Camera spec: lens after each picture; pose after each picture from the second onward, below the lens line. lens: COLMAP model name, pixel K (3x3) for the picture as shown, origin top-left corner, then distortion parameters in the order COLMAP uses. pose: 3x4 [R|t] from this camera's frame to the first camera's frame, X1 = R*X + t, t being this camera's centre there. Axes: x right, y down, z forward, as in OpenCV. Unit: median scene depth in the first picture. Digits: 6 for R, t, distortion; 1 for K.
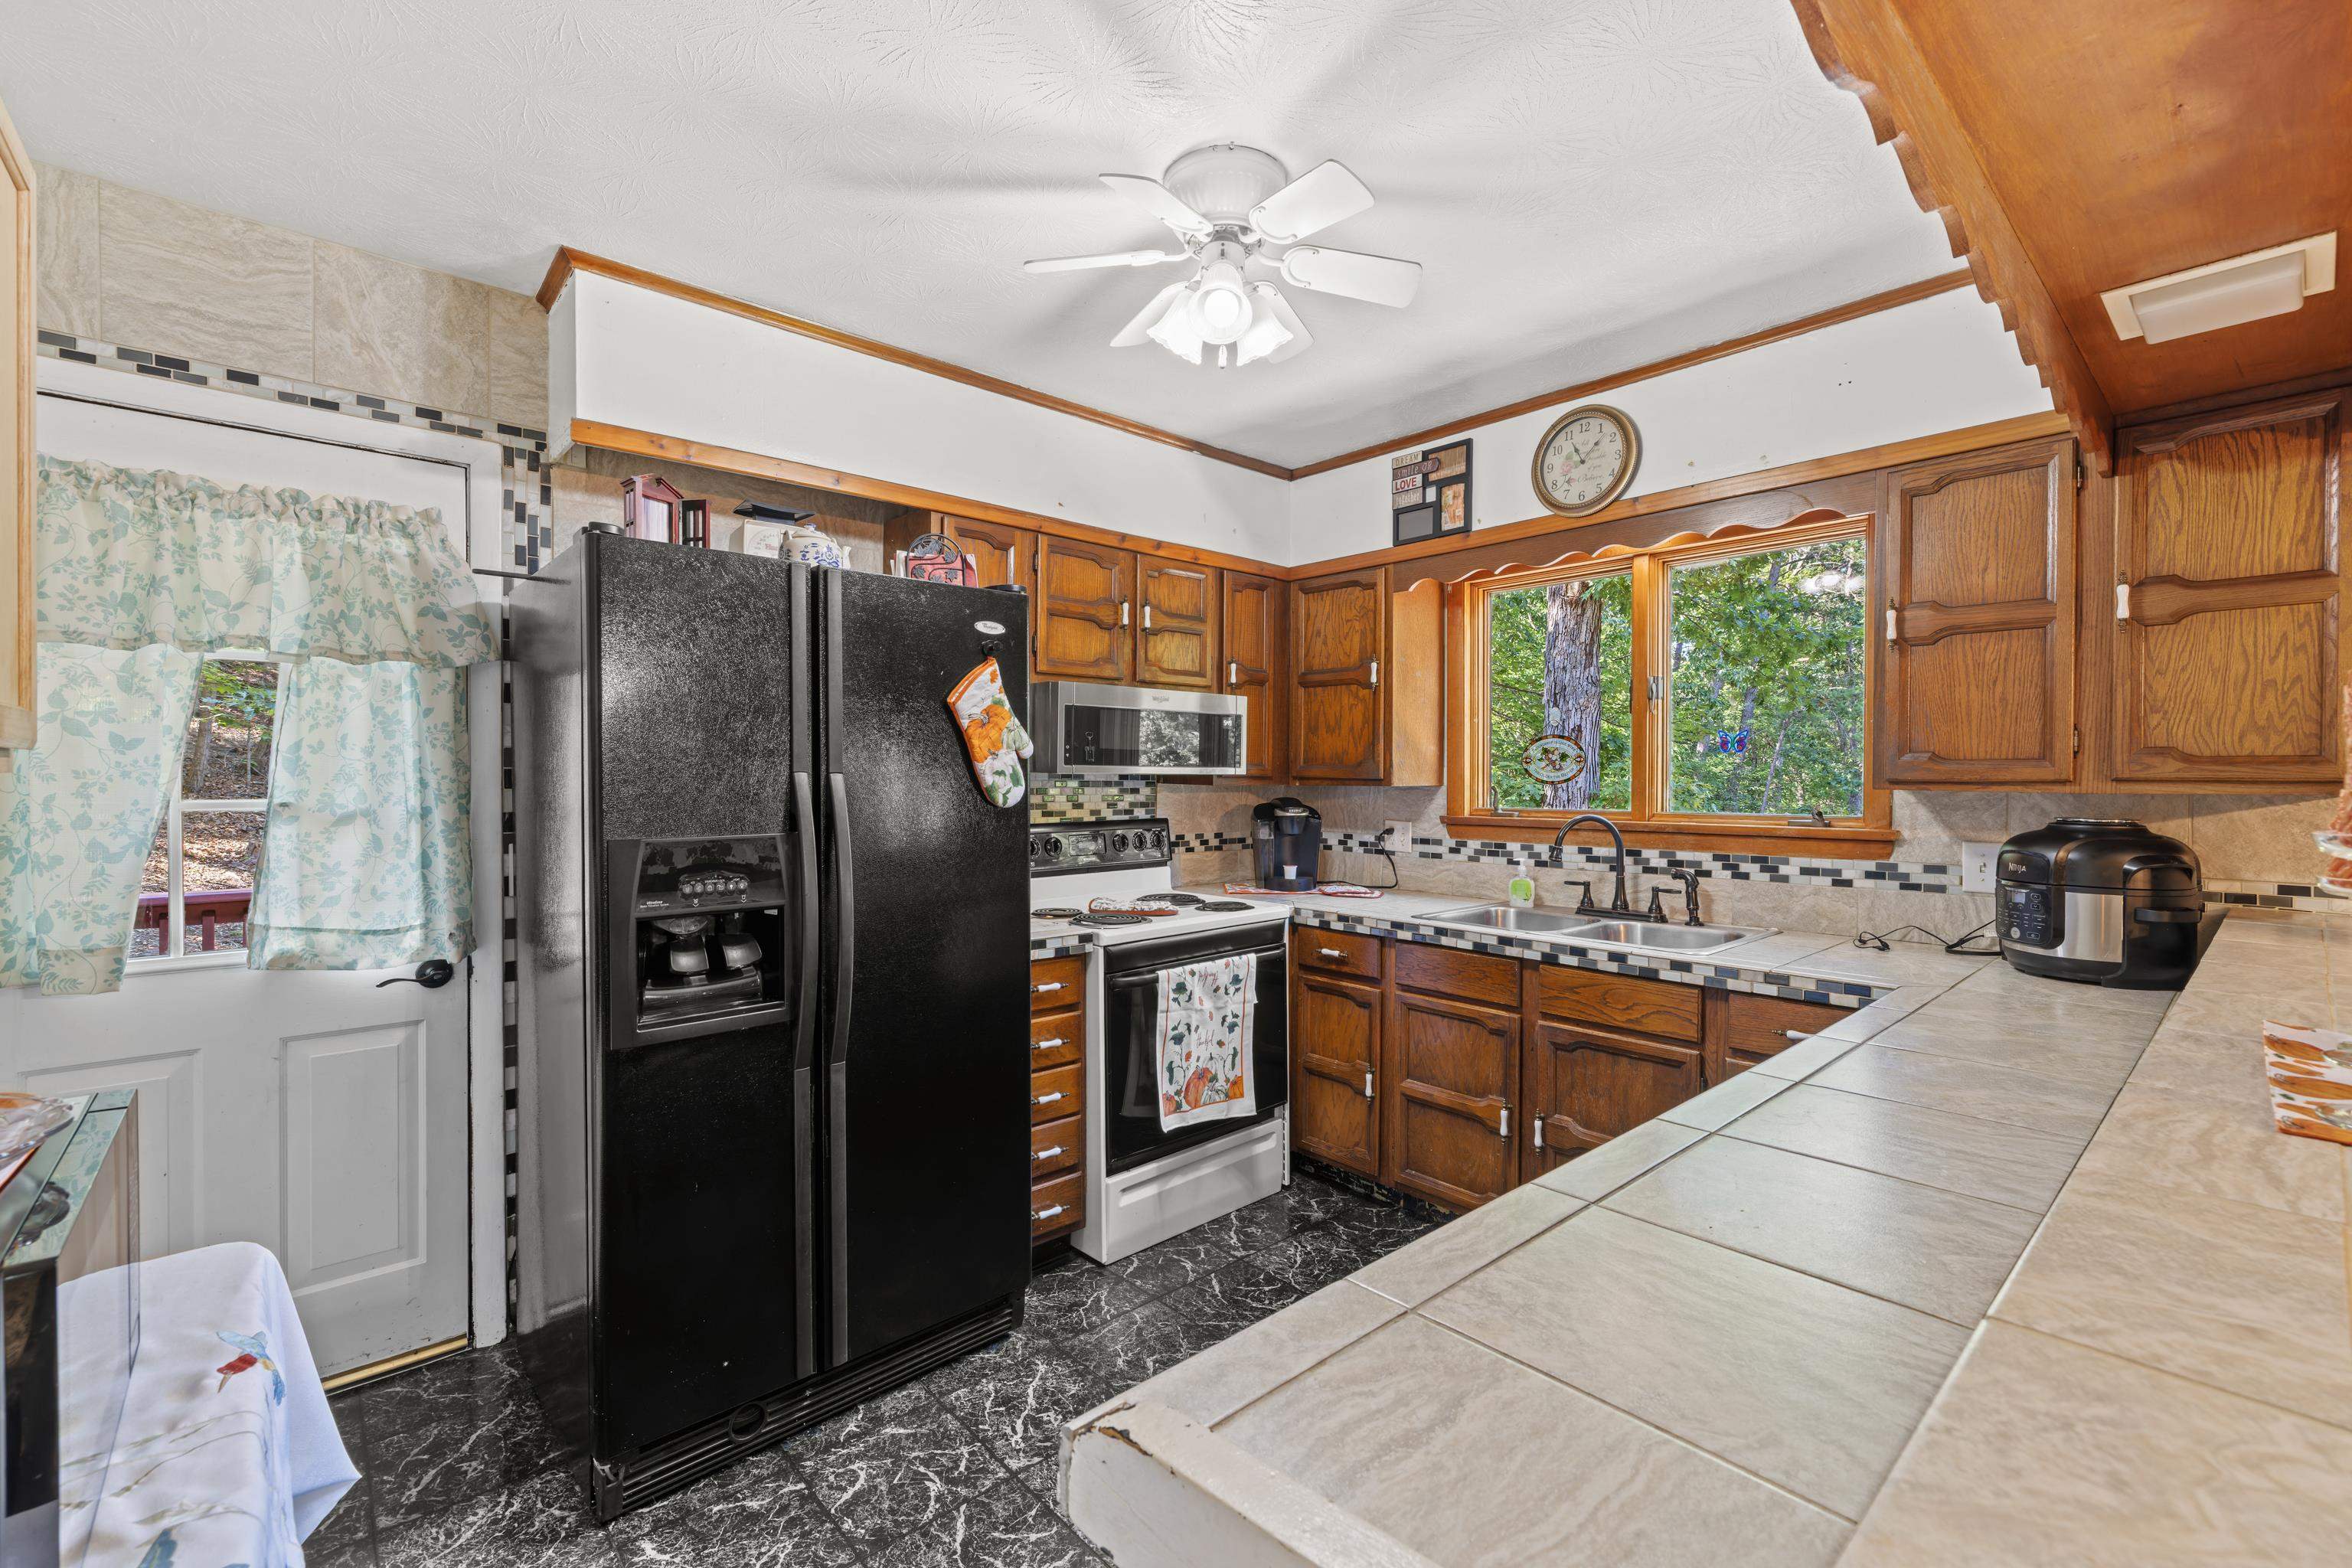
lens RADIAL K [[991.4, 0, 1186.2], [0, 991.4, 792.1], [0, 0, 1]] dist [0.001189, 0.000465]
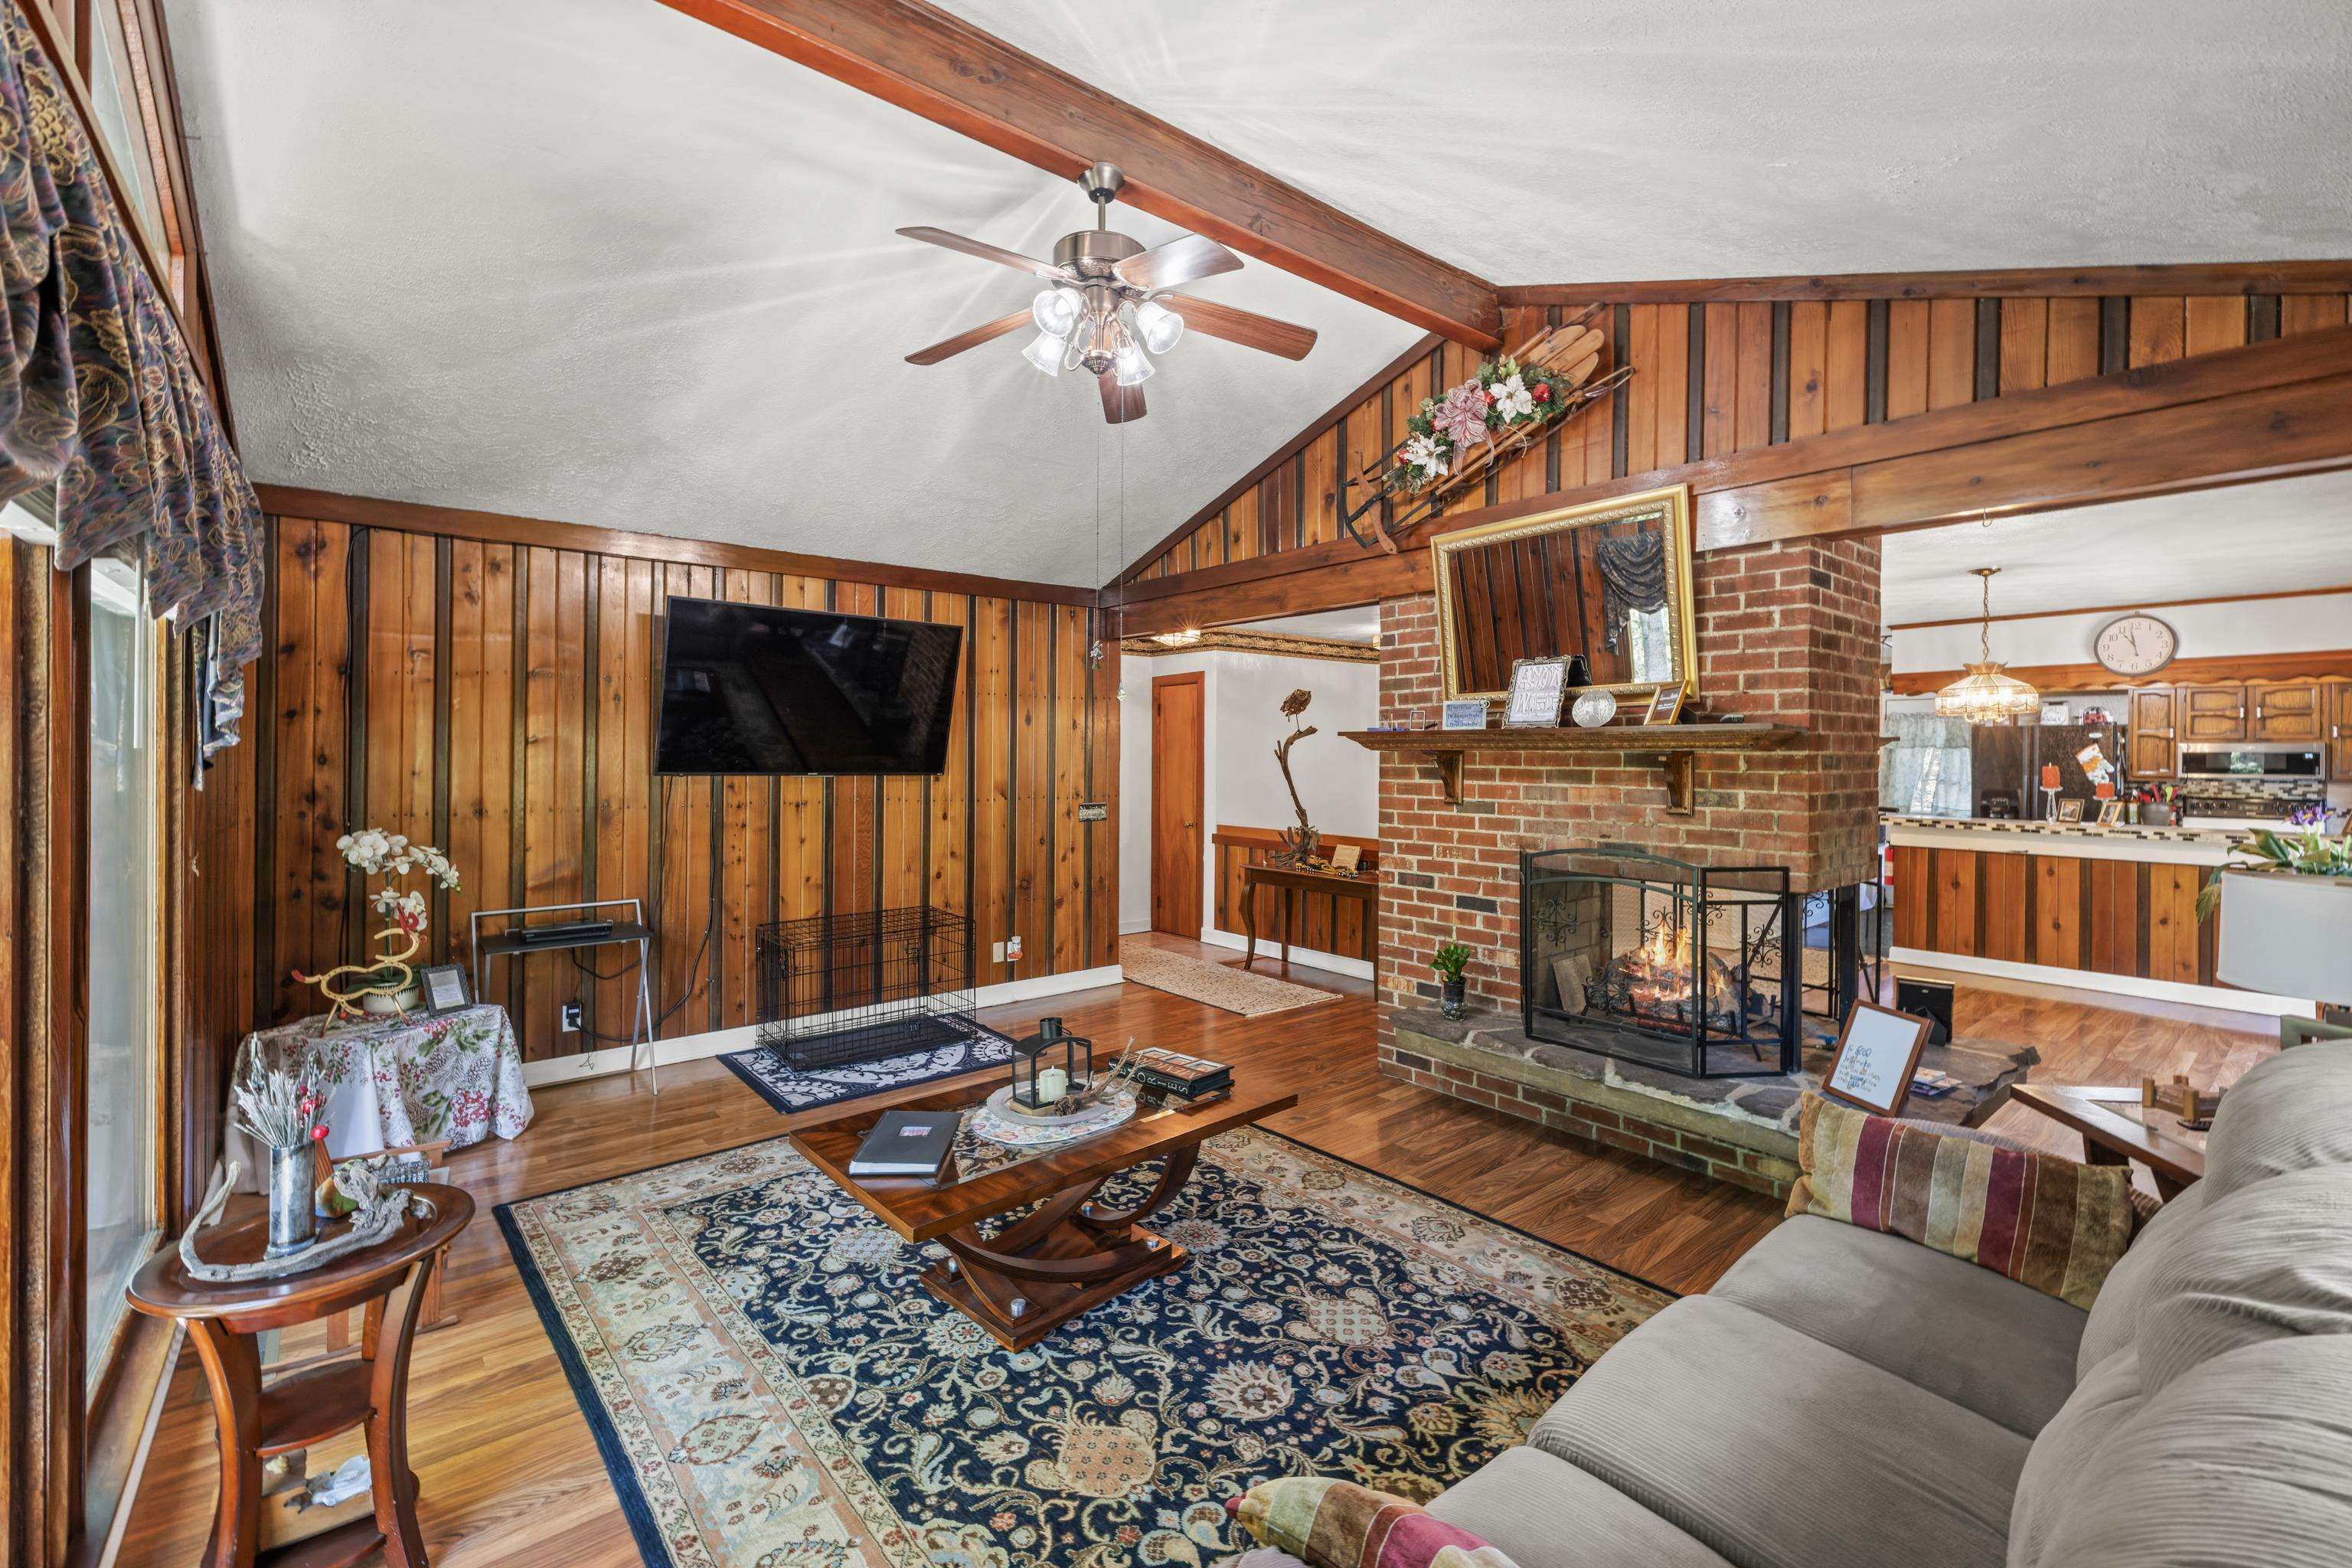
lens RADIAL K [[991.4, 0, 1186.5], [0, 991.4, 756.3], [0, 0, 1]] dist [0.001189, 0.000465]
pose [[-0.039069, -0.000219, -0.999236, 2.800678], [-0.022438, 0.999748, 0.000658, -0.015788], [0.998985, 0.022446, -0.039064, -1.697610]]
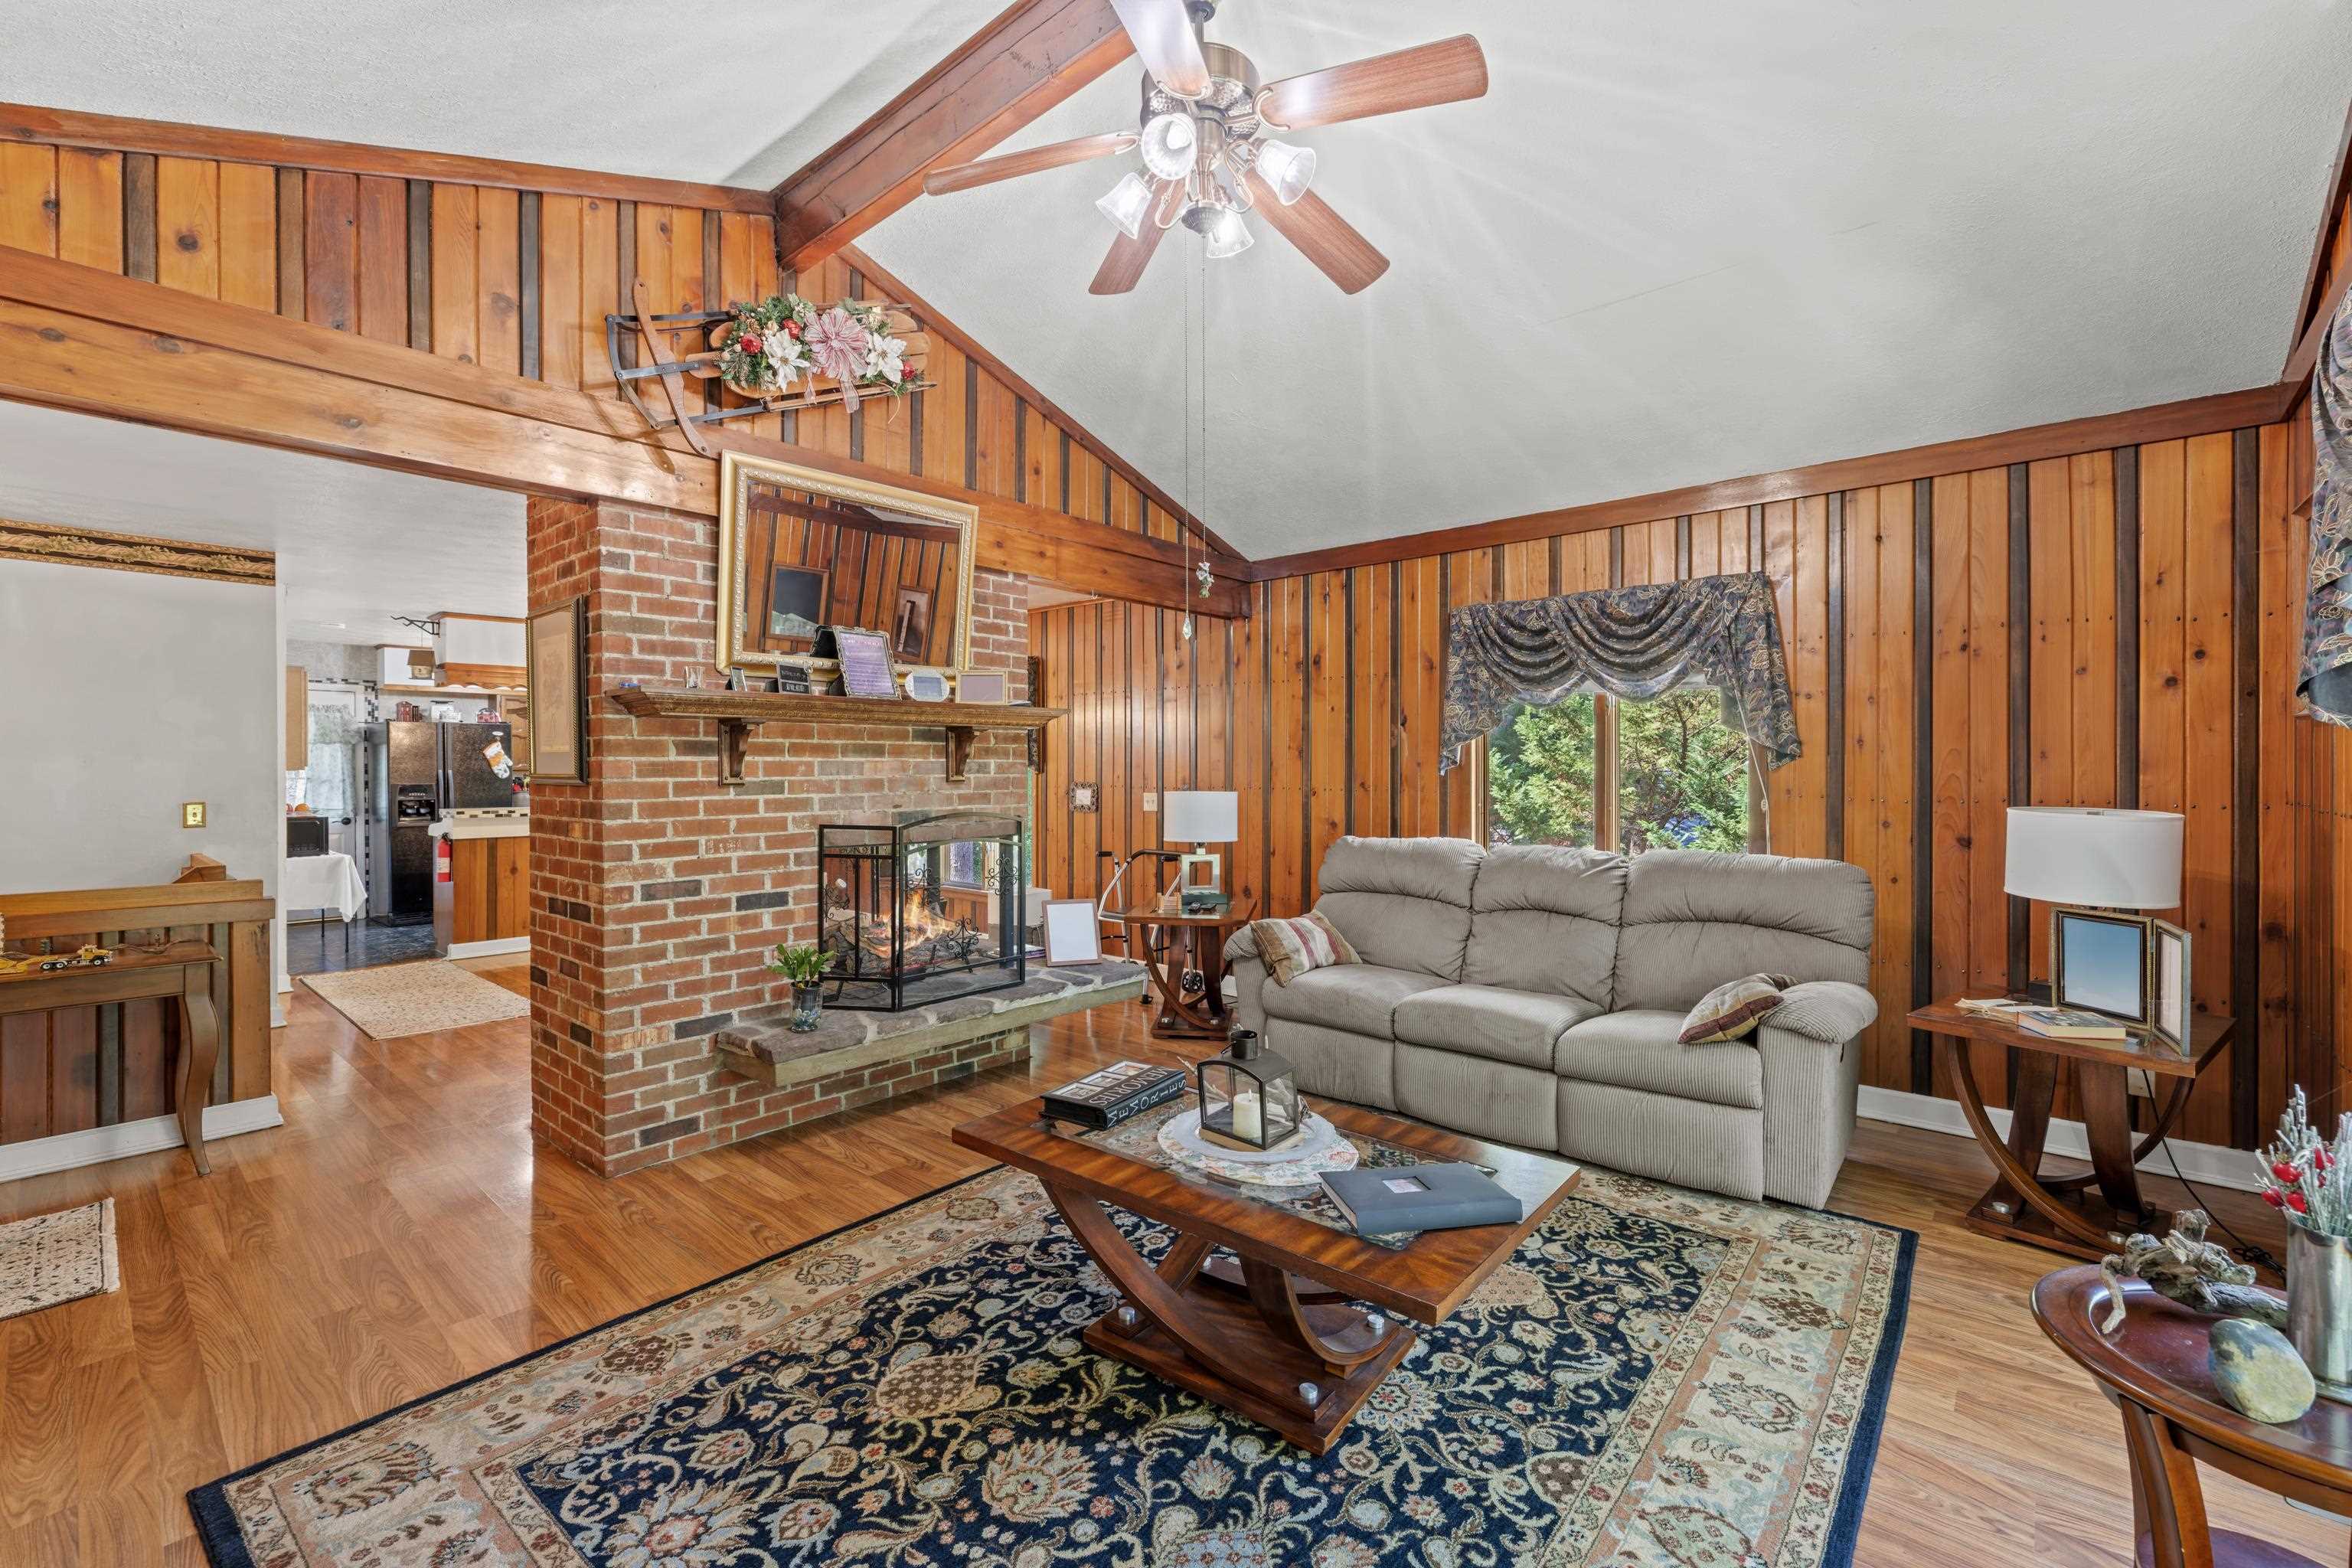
lens RADIAL K [[991.4, 0, 1172.3], [0, 991.4, 776.0], [0, 0, 1]] dist [0.001189, 0.000465]
pose [[0.993790, -0.006290, 0.111098, 1.665589], [0.007487, 0.999918, -0.010357, 0.054955], [-0.111024, 0.011124, 0.993756, -2.646209]]
